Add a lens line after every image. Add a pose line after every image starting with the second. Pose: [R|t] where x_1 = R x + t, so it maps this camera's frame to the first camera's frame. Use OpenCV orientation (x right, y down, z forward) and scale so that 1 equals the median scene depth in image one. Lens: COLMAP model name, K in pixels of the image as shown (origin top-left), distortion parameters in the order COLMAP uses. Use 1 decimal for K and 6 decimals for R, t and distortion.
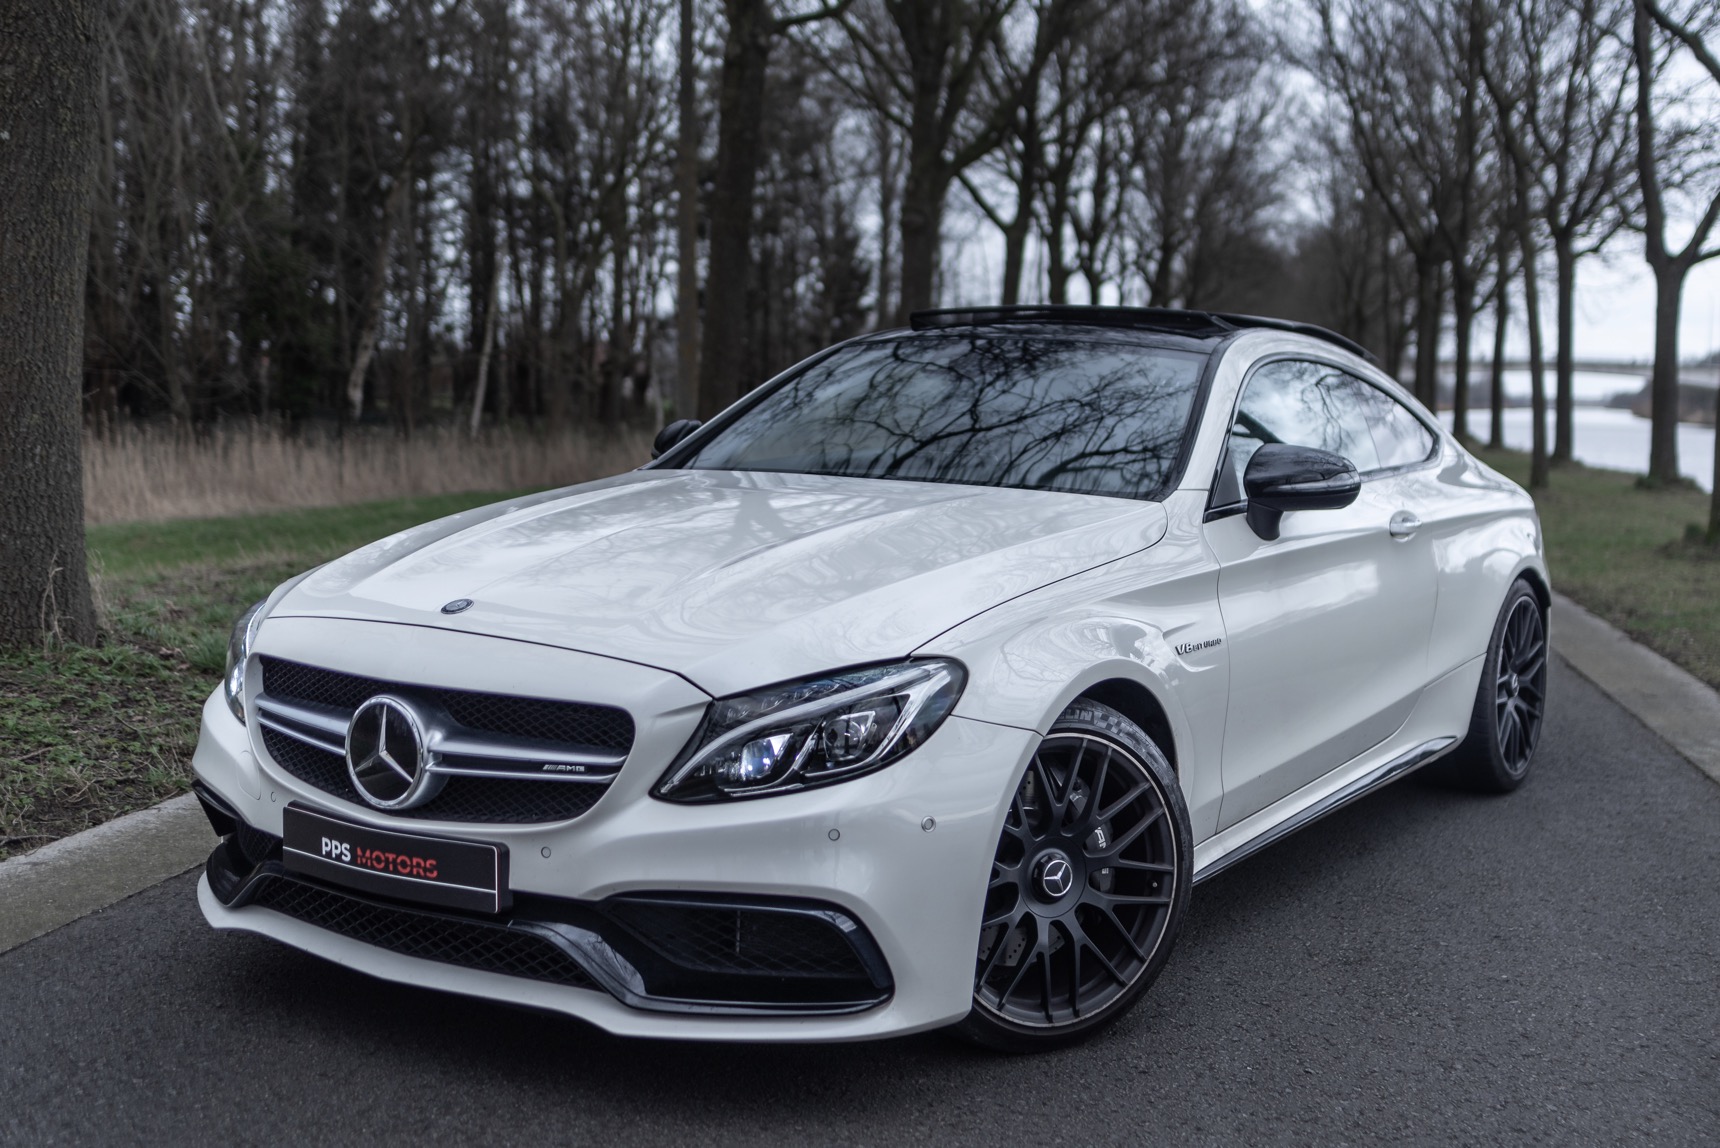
lens RADIAL K [[1729.7, 0, 860.0], [0, 1729.7, 574.0], [0, 0, 1]] dist [-0.001139, 0.005819]
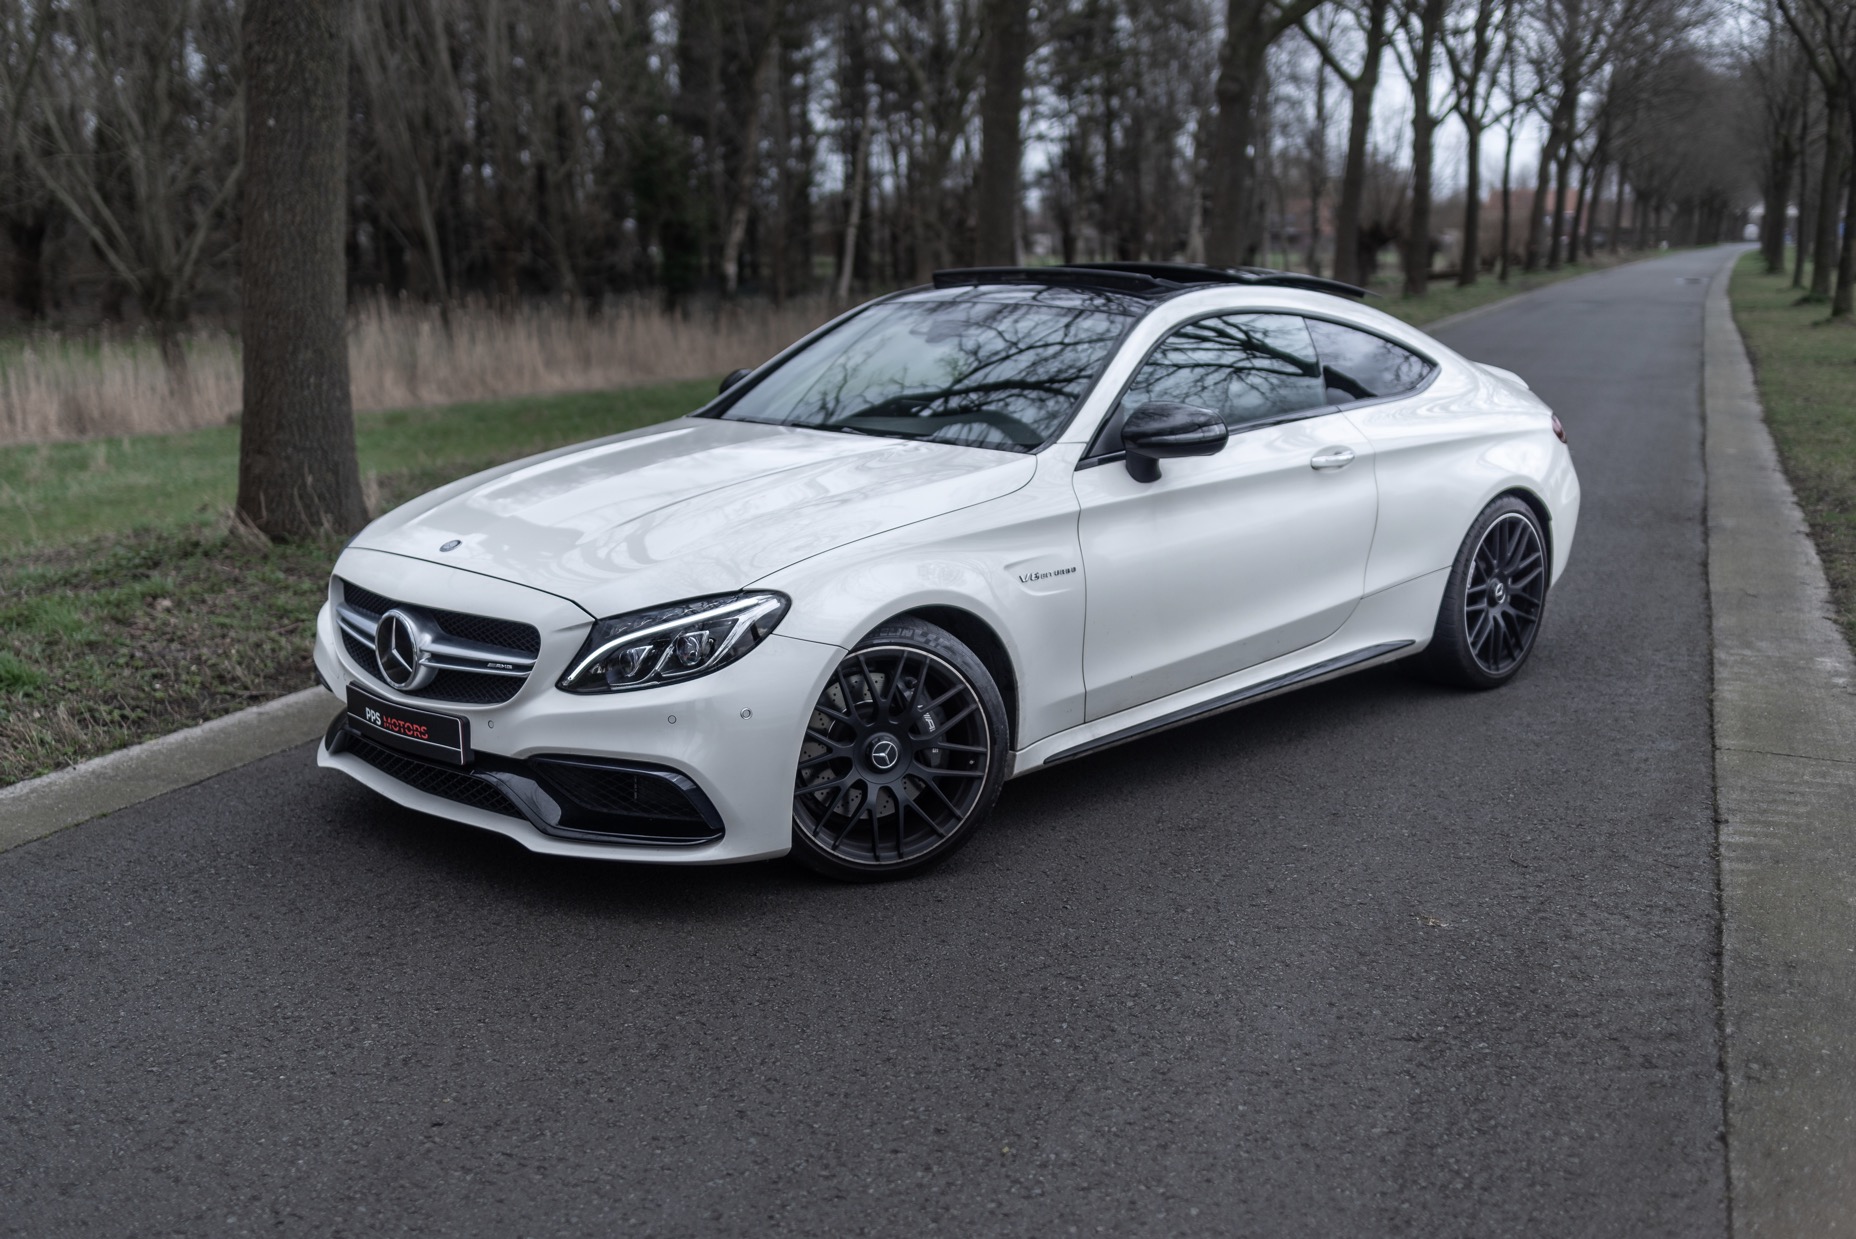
lens RADIAL K [[1754.6, 0, 924.6], [0, 1754.6, 648.0], [0, 0, 1]] dist [0.008367, 0.006684]
pose [[0.975795, 0.024260, -0.217339, 0.387410], [0.004062, 0.991646, 0.128927, -0.069322], [0.218651, -0.126689, 0.967544, -0.249406]]
